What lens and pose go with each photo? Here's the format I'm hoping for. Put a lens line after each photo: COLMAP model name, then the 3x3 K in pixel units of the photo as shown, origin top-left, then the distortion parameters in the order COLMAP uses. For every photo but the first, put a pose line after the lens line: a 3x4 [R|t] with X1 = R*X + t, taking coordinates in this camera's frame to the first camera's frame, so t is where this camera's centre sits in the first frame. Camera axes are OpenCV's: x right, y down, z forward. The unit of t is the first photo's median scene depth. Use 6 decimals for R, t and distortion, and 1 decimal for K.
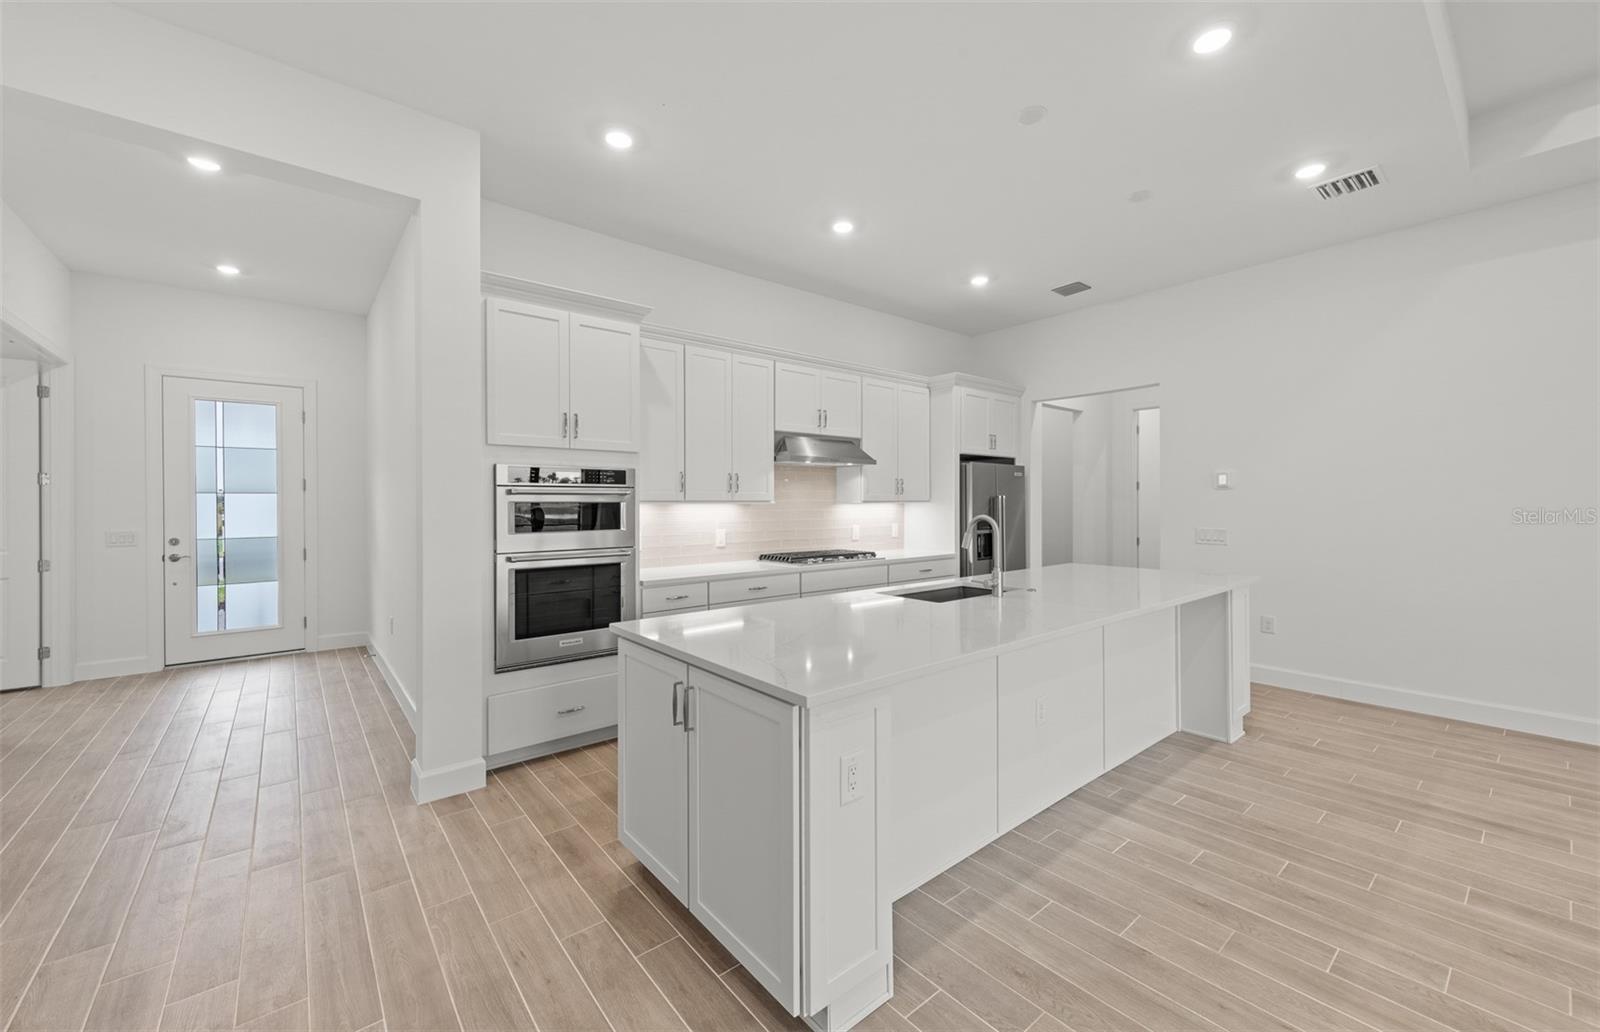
lens RADIAL K [[619.8, 0, 801.3], [0, 619.8, 506.7], [0, 0, 1]] dist [0.005354, 0.000036]
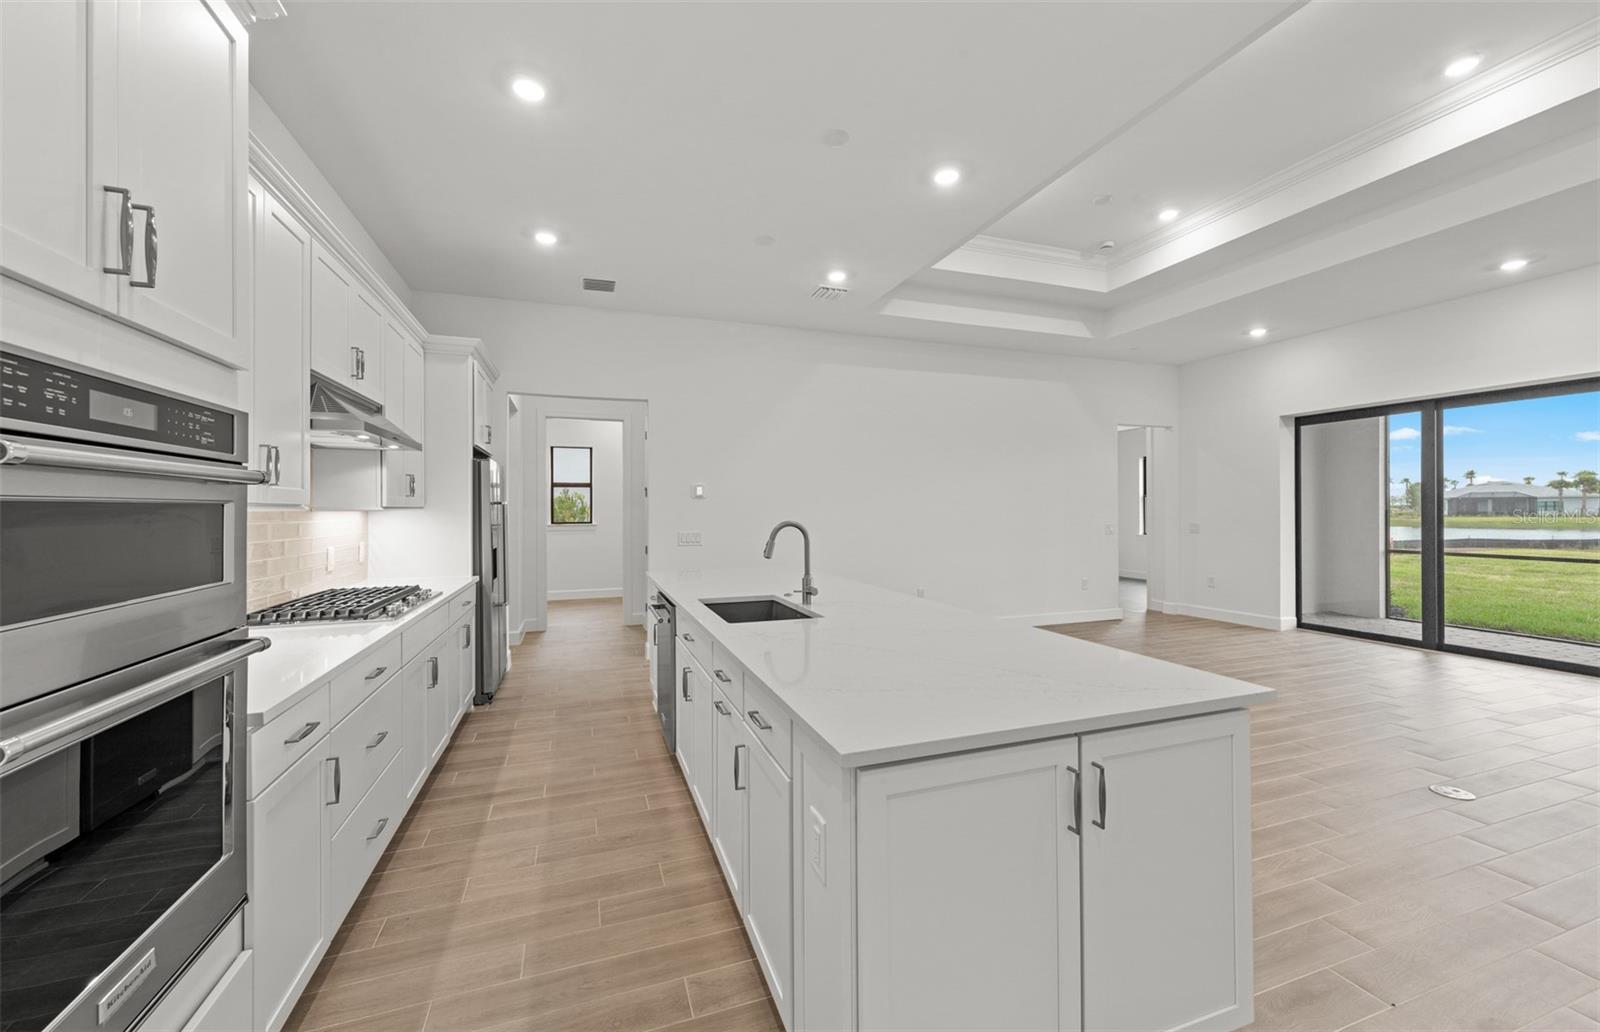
lens RADIAL K [[619.8, 0, 801.3], [0, 619.8, 506.7], [0, 0, 1]] dist [0.005354, 0.000036]
pose [[0.345174, 0.006881, 0.938513, -0.461555], [0.008810, 0.999905, -0.010571, 0.001700], [-0.938497, 0.011917, 0.345081, 0.514332]]
